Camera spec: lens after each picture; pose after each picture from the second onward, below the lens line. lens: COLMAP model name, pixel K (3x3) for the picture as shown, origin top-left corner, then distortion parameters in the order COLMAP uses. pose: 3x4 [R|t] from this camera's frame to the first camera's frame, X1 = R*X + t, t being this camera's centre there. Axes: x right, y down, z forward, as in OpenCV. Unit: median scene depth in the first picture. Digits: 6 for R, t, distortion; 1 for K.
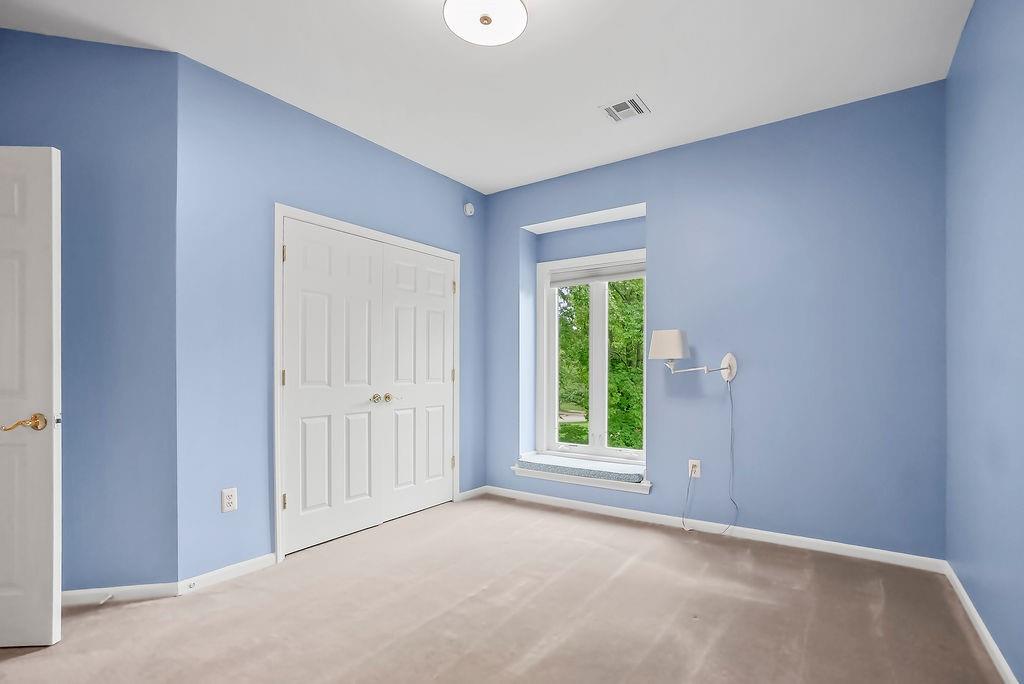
lens RADIAL K [[476.9, 0, 517.9], [0, 476.9, 363.8], [0, 0, 1]] dist [-0.023667, 0.001311]
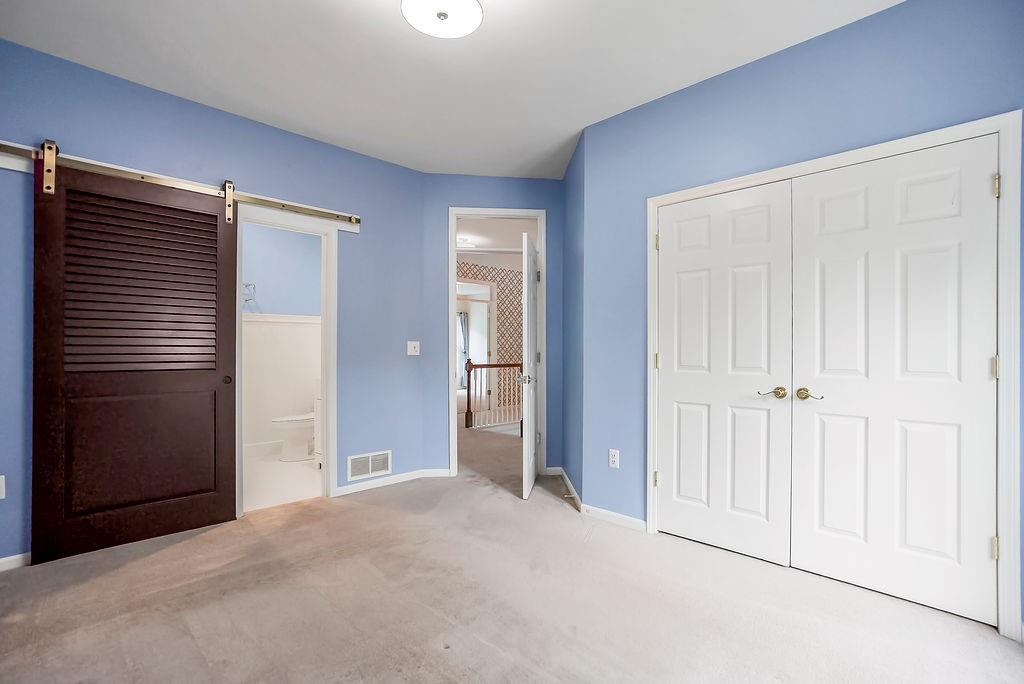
lens RADIAL K [[476.9, 0, 512.1], [0, 476.9, 348.5], [0, 0, 1]] dist [-0.023667, 0.001311]
pose [[-0.162414, -0.004681, -0.986712, 0.529326], [0.004439, 0.999975, -0.005475, 0.005697], [0.986713, -0.005269, -0.162389, 0.754606]]
